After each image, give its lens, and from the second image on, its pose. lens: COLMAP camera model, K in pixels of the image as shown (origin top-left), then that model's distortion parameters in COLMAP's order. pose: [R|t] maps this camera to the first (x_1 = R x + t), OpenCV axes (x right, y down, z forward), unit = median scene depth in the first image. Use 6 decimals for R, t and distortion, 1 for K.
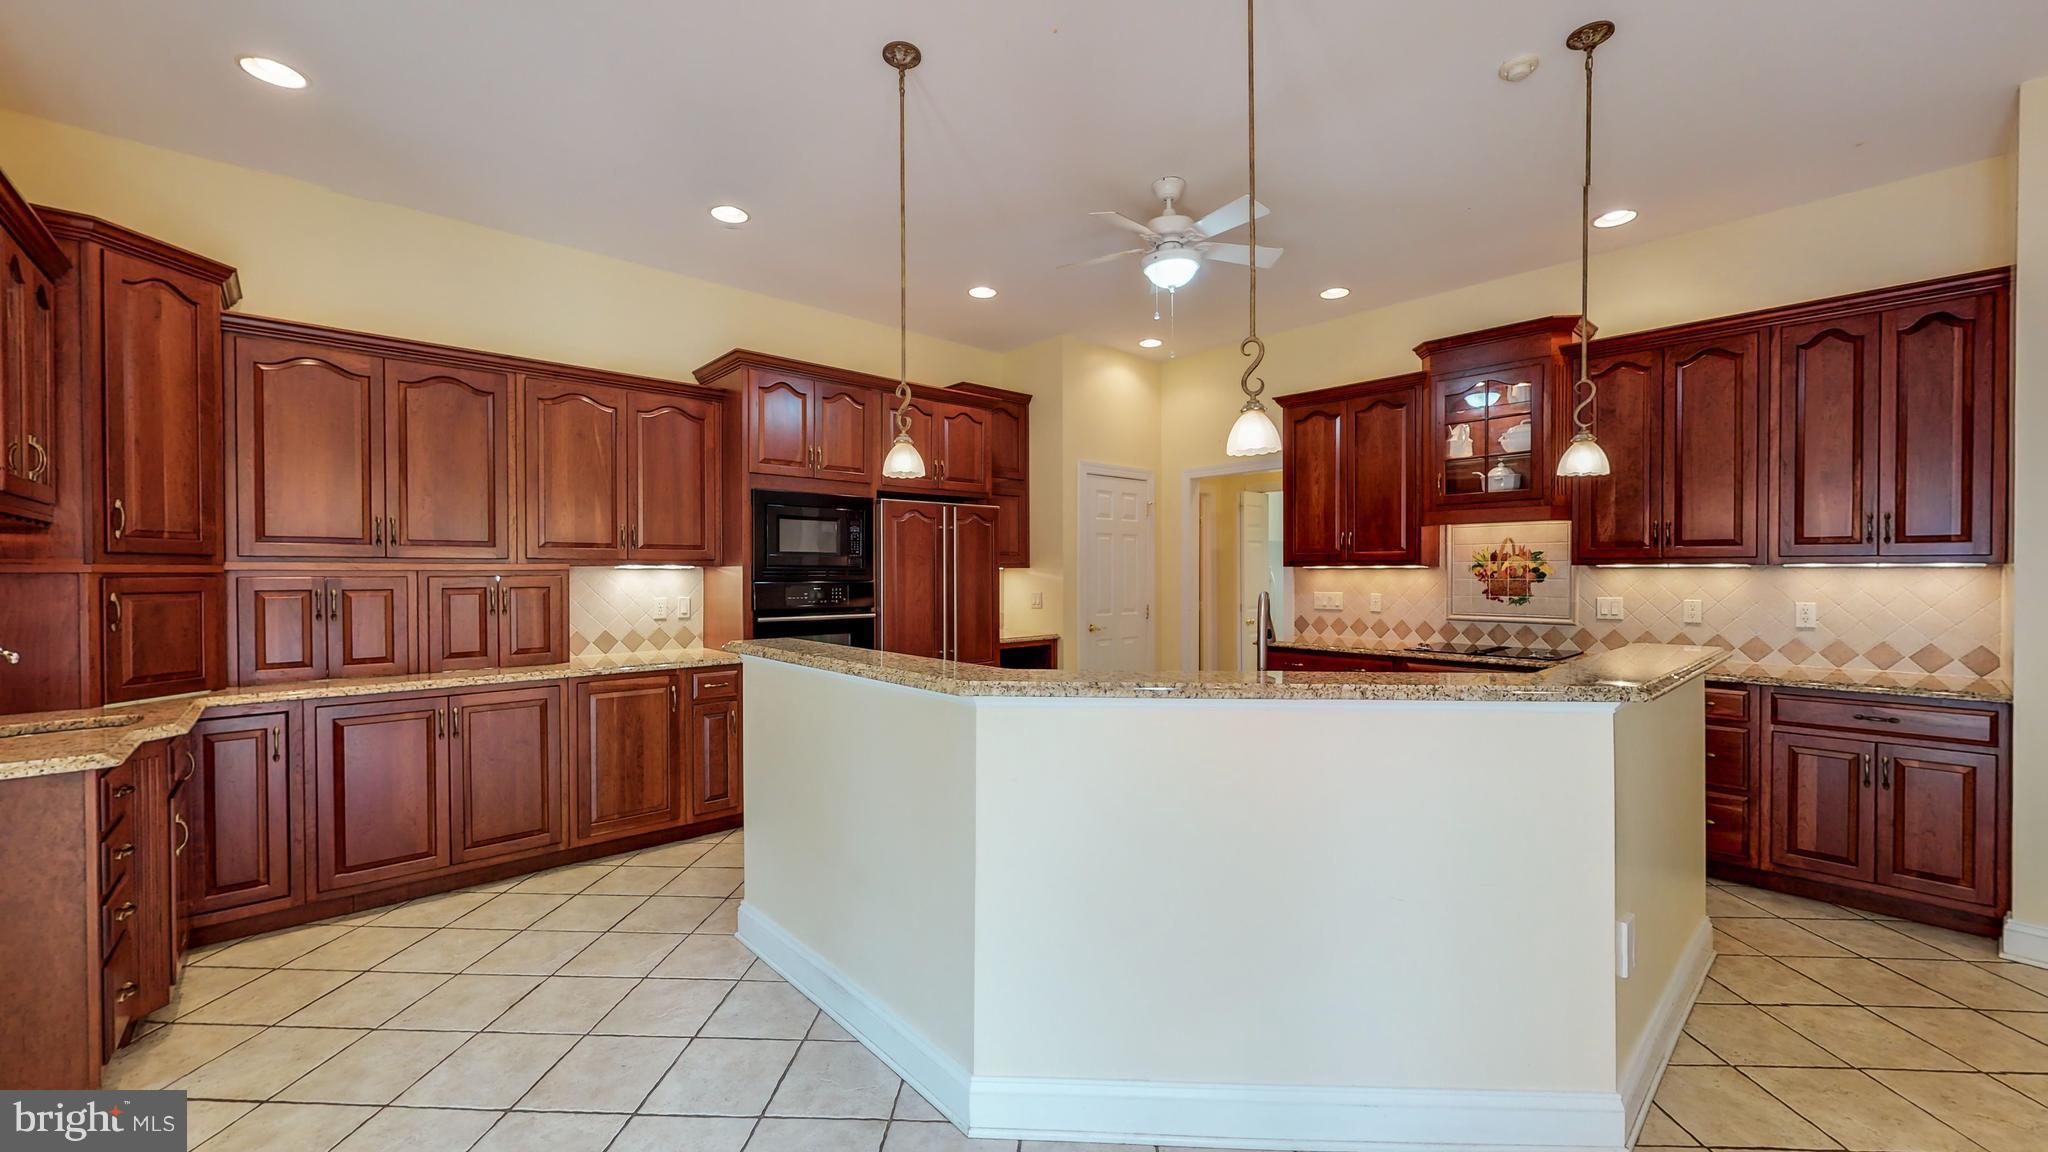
lens RADIAL K [[786.9, 0, 1023.4], [0, 786.9, 579.8], [0, 0, 1]] dist [-0.001414, 0.000480]
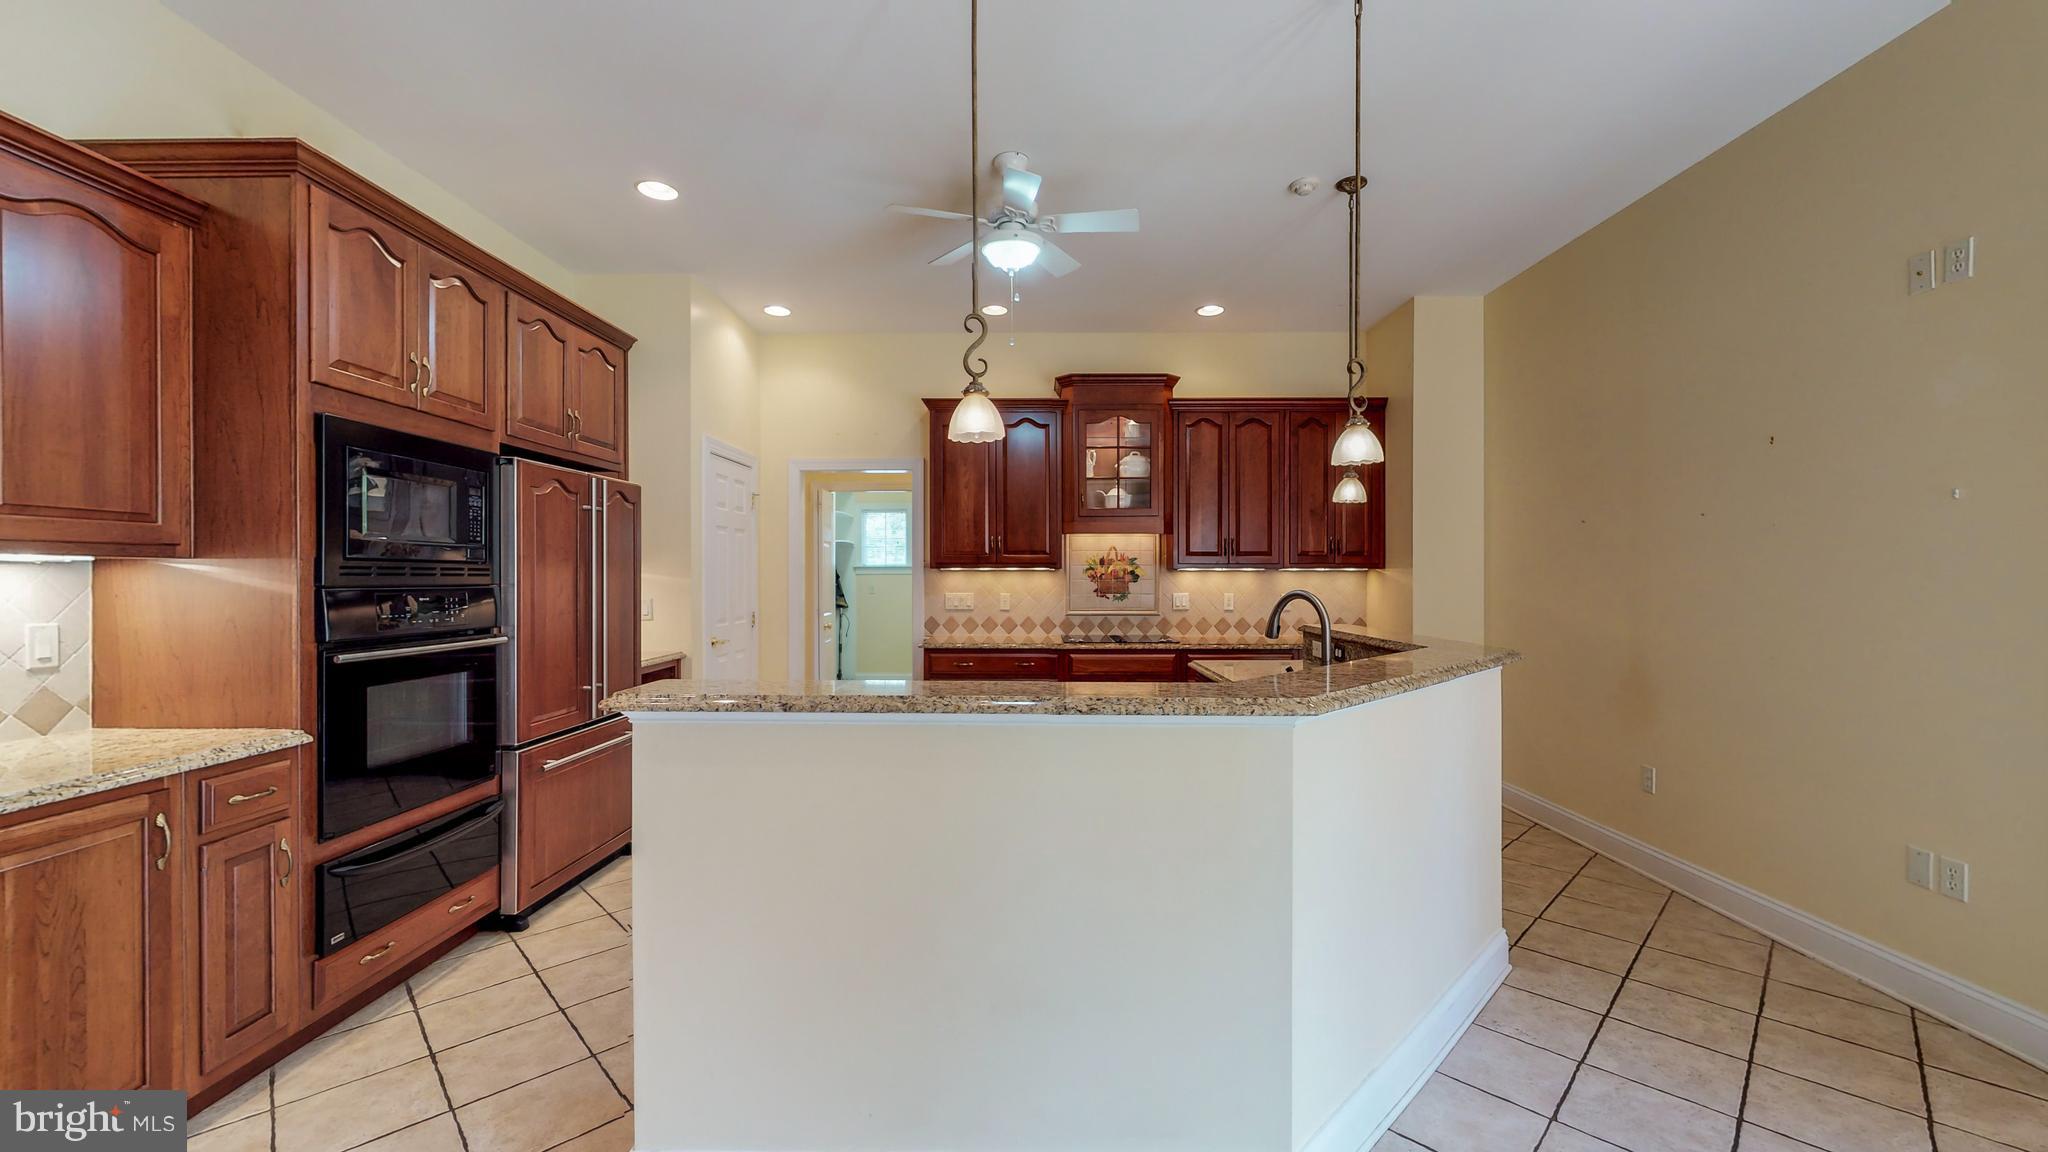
lens RADIAL K [[786.9, 0, 1036.0], [0, 786.9, 581.3], [0, 0, 1]] dist [-0.001414, 0.000480]
pose [[0.679531, -0.004137, 0.733635, -0.362908], [0.004994, 0.999987, 0.001014, -0.000458], [-0.733630, 0.002974, 0.679543, 0.255576]]
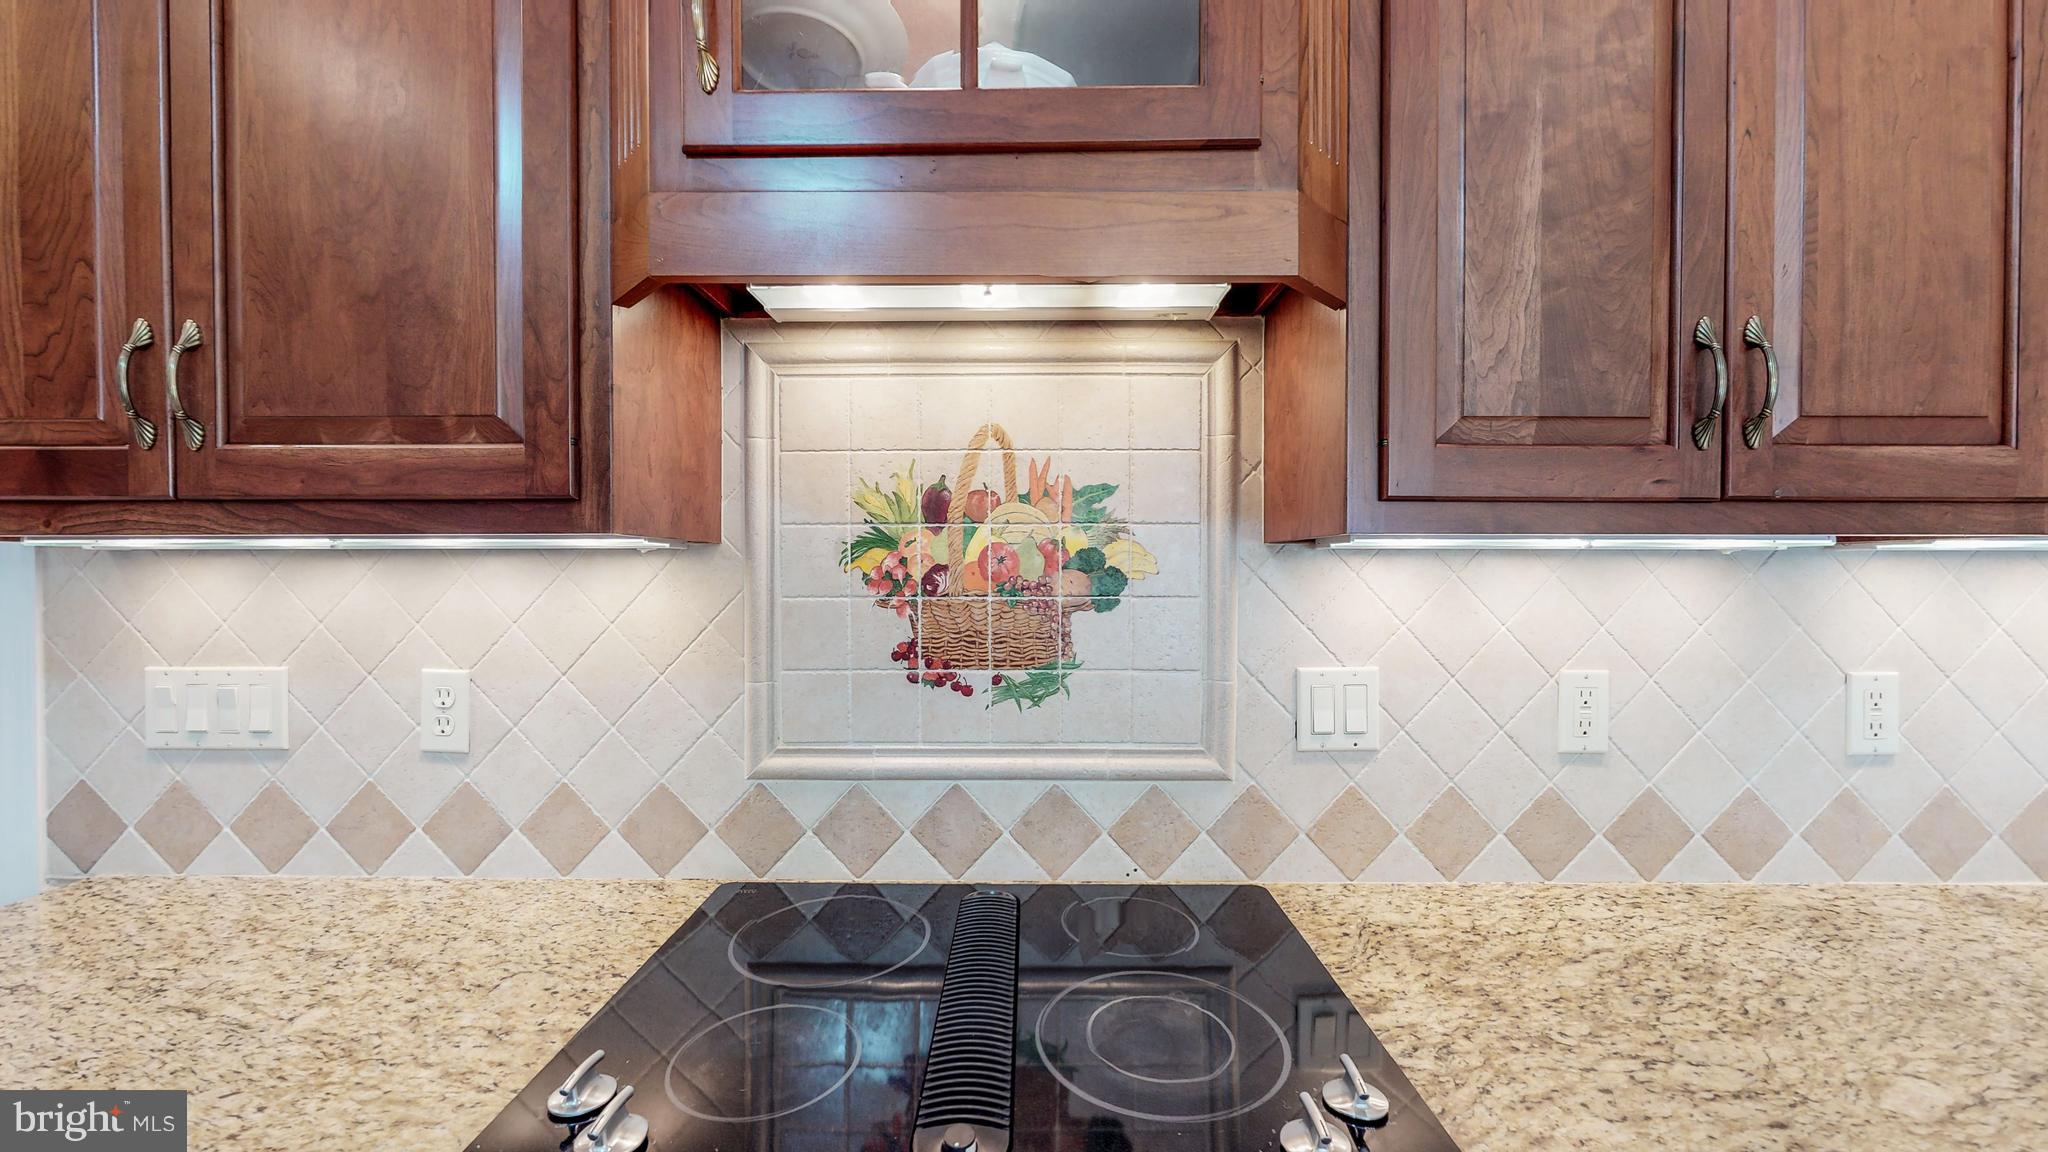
lens RADIAL K [[786.9, 0, 1022.7], [0, 786.9, 577.9], [0, 0, 1]] dist [-0.001414, 0.000480]
pose [[0.678404, -0.009174, 0.734632, 0.447019], [0.006433, 0.999958, 0.006548, -0.008499], [-0.734661, 0.000284, 0.678434, 0.829825]]
